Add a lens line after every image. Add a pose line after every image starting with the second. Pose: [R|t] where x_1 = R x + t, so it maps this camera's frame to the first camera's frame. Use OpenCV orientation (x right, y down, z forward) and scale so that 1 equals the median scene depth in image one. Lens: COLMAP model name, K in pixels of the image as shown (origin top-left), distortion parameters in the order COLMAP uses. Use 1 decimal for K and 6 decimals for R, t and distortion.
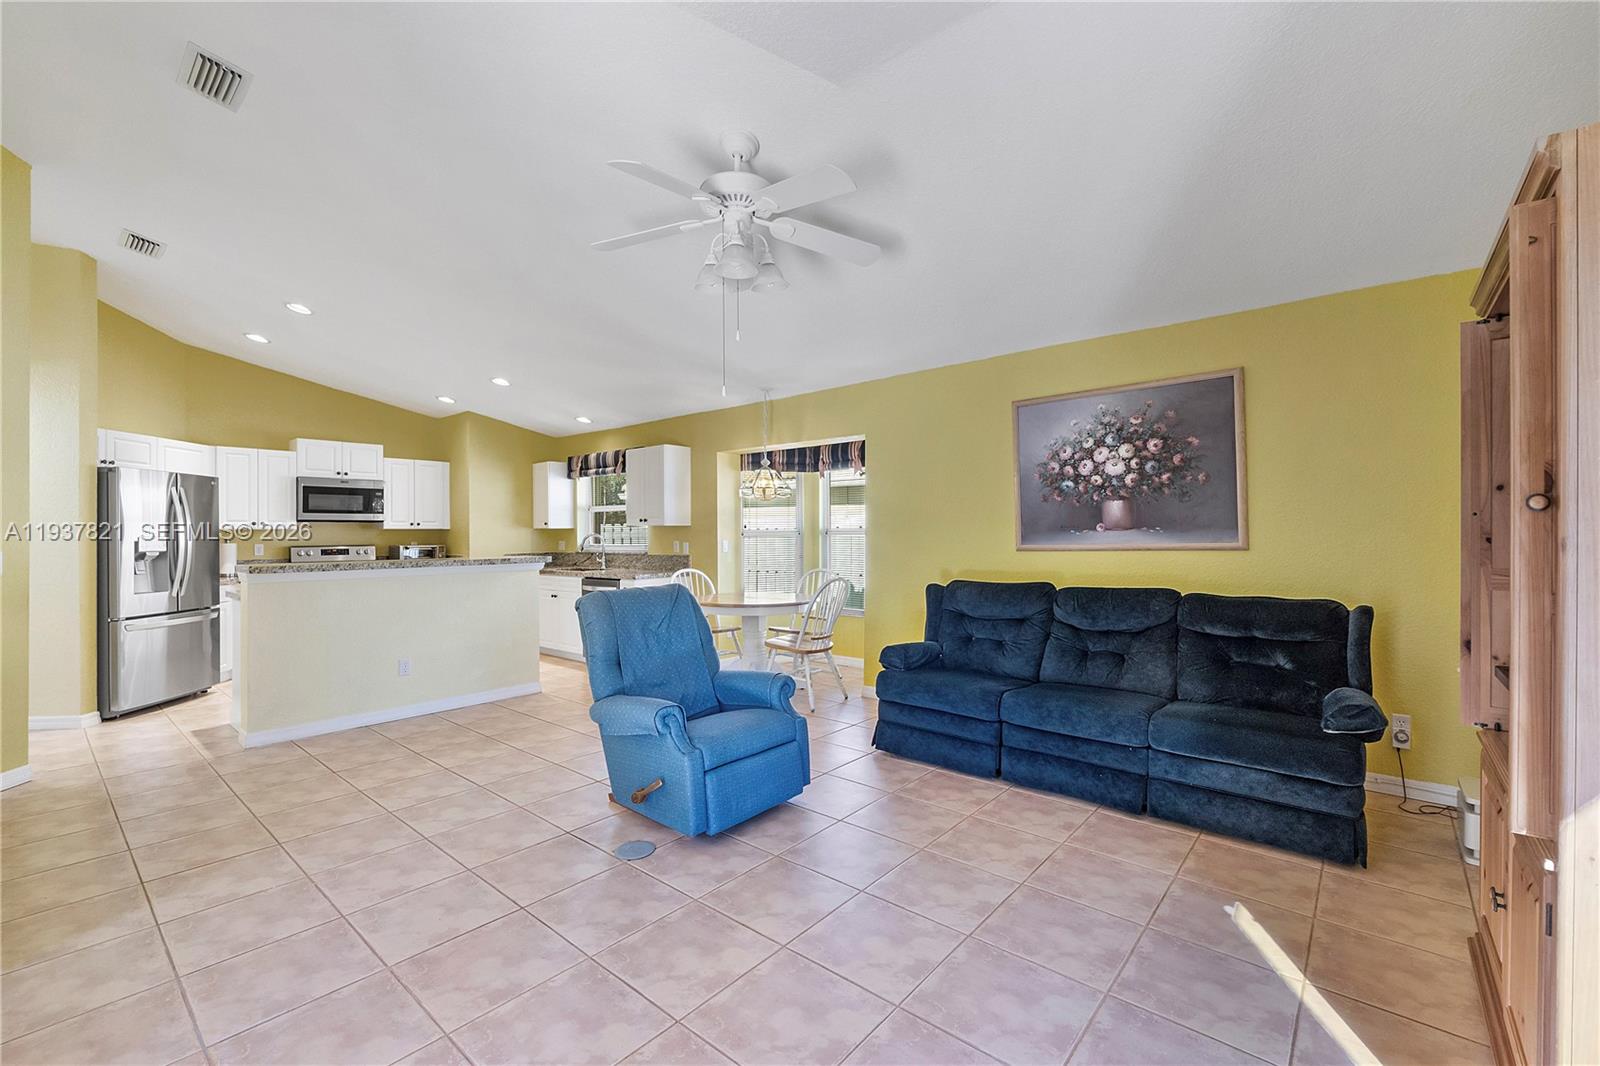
lens RADIAL K [[680.2, 0, 798.7], [0, 680.2, 530.4], [0, 0, 1]] dist [-0.003916, -0.001943]
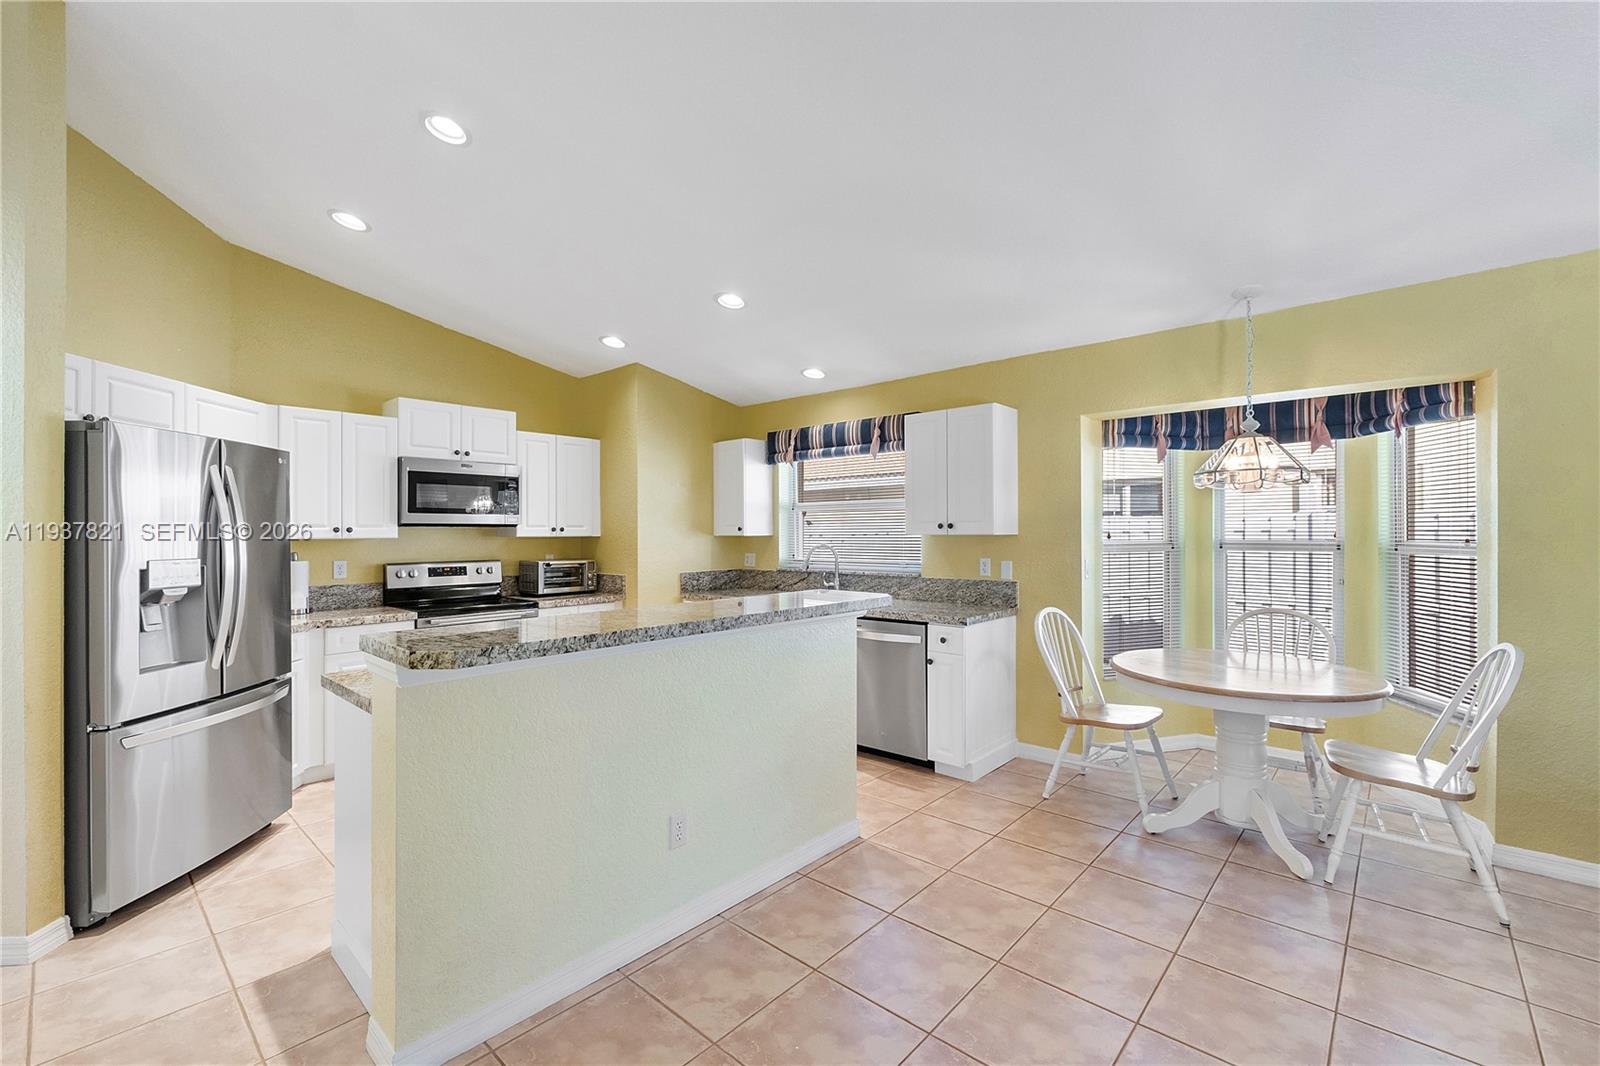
lens RADIAL K [[680.2, 0, 802.0], [0, 680.2, 529.9], [0, 0, 1]] dist [-0.003916, -0.001943]
pose [[0.999660, 0.002467, -0.025951, -0.370889], [-0.002426, 0.999996, 0.001628, -0.012718], [0.025955, -0.001564, 0.999662, 0.397533]]
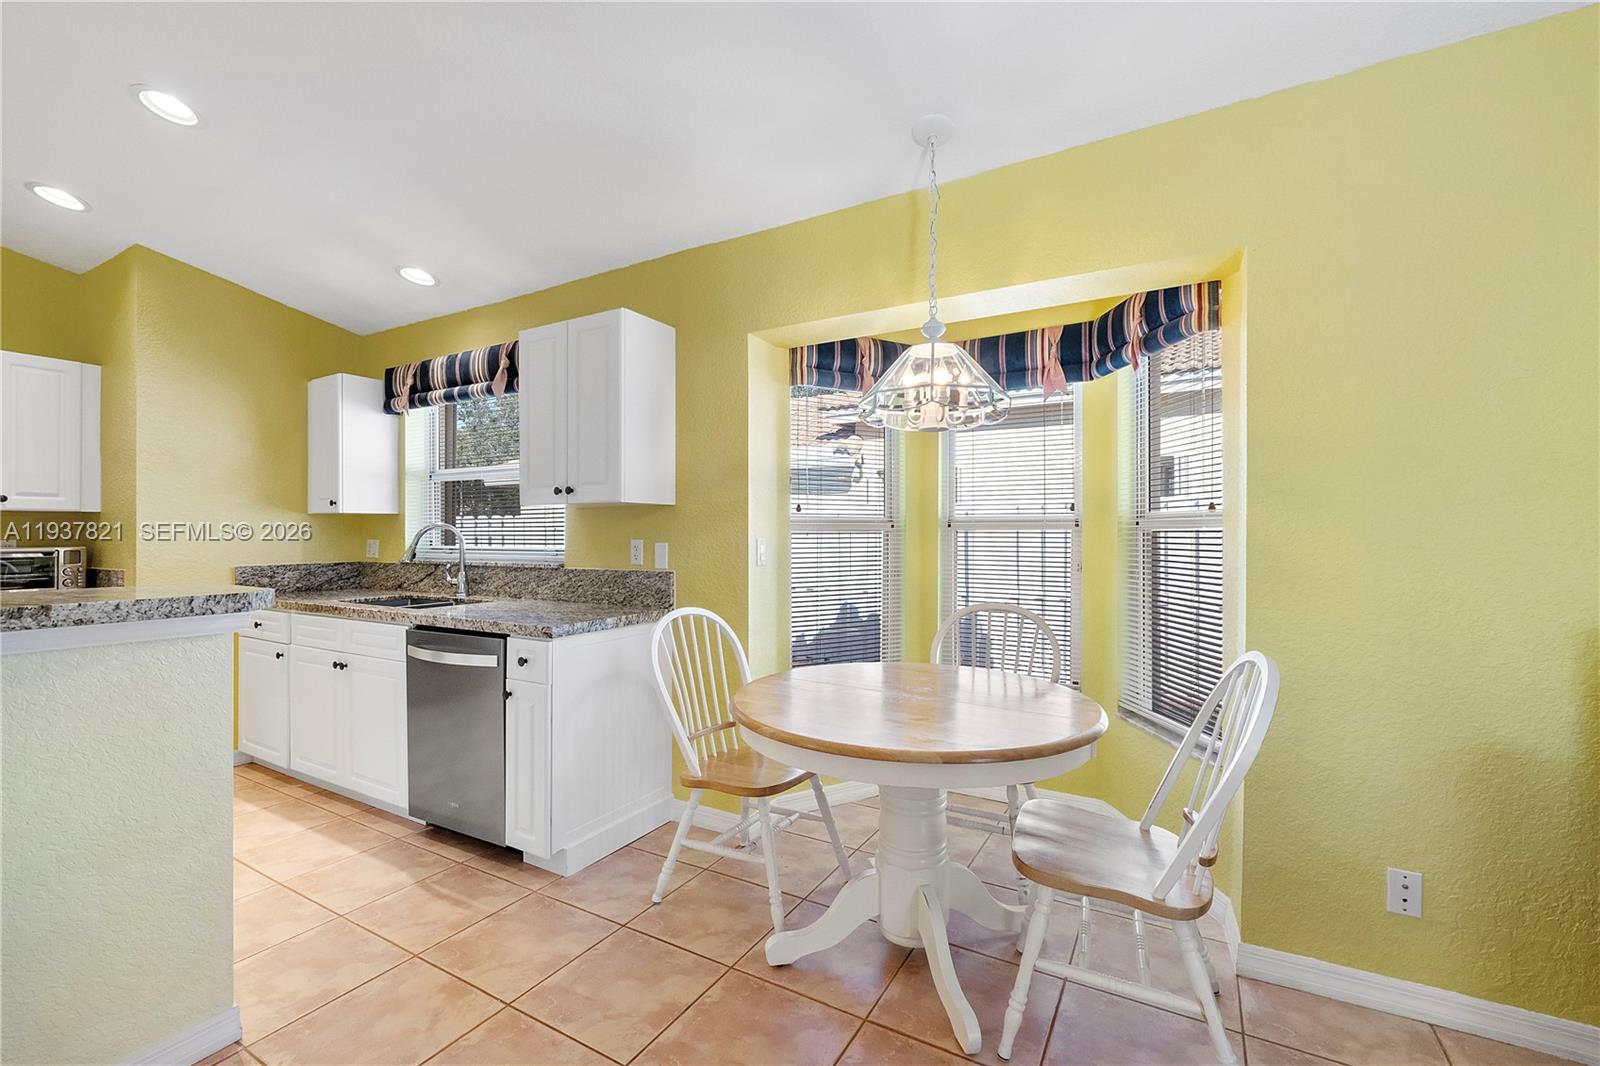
lens RADIAL K [[680.2, 0, 799.3], [0, 680.2, 534.0], [0, 0, 1]] dist [-0.003916, -0.001943]
pose [[0.983279, 0.006163, 0.182000, -0.172366], [-0.006696, 0.999975, 0.002316, 0.011324], [-0.181981, -0.003496, 0.983296, 0.596003]]
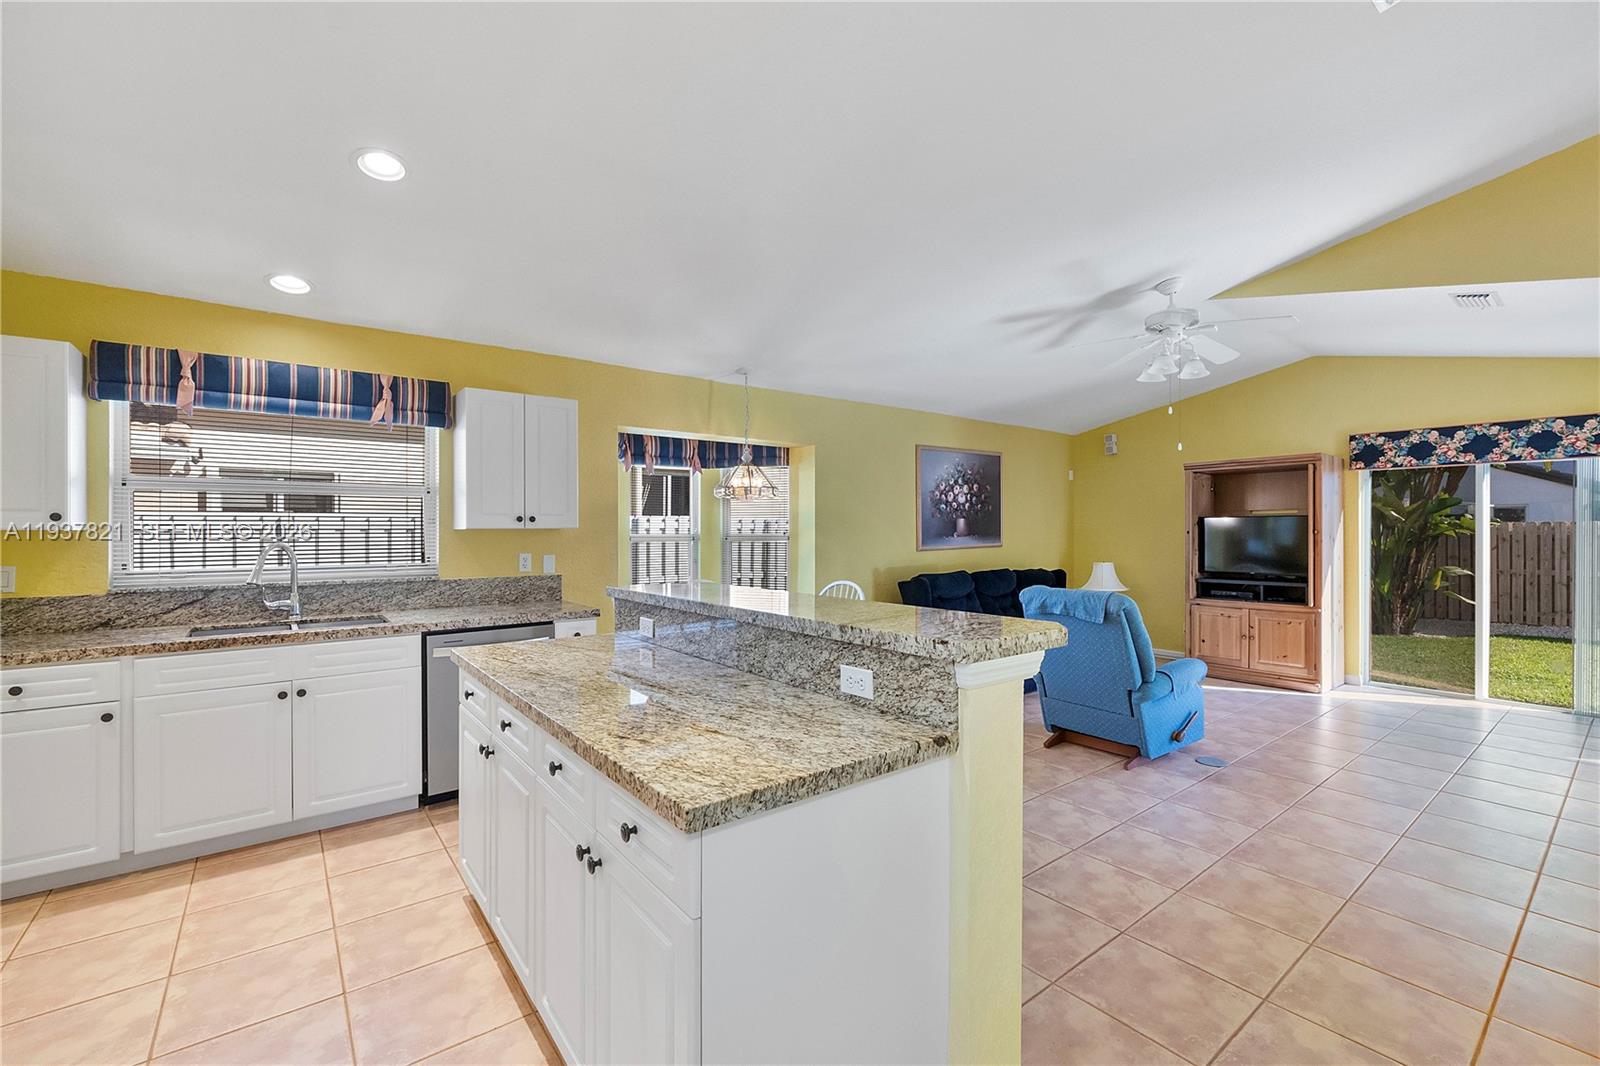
lens RADIAL K [[680.2, 0, 804.6], [0, 680.2, 532.2], [0, 0, 1]] dist [-0.003916, -0.001943]
pose [[0.194840, 0.004961, 0.980823, -0.813486], [-0.002943, 0.999986, -0.004473, -0.001638], [-0.980831, -0.002015, 0.194851, 0.701684]]
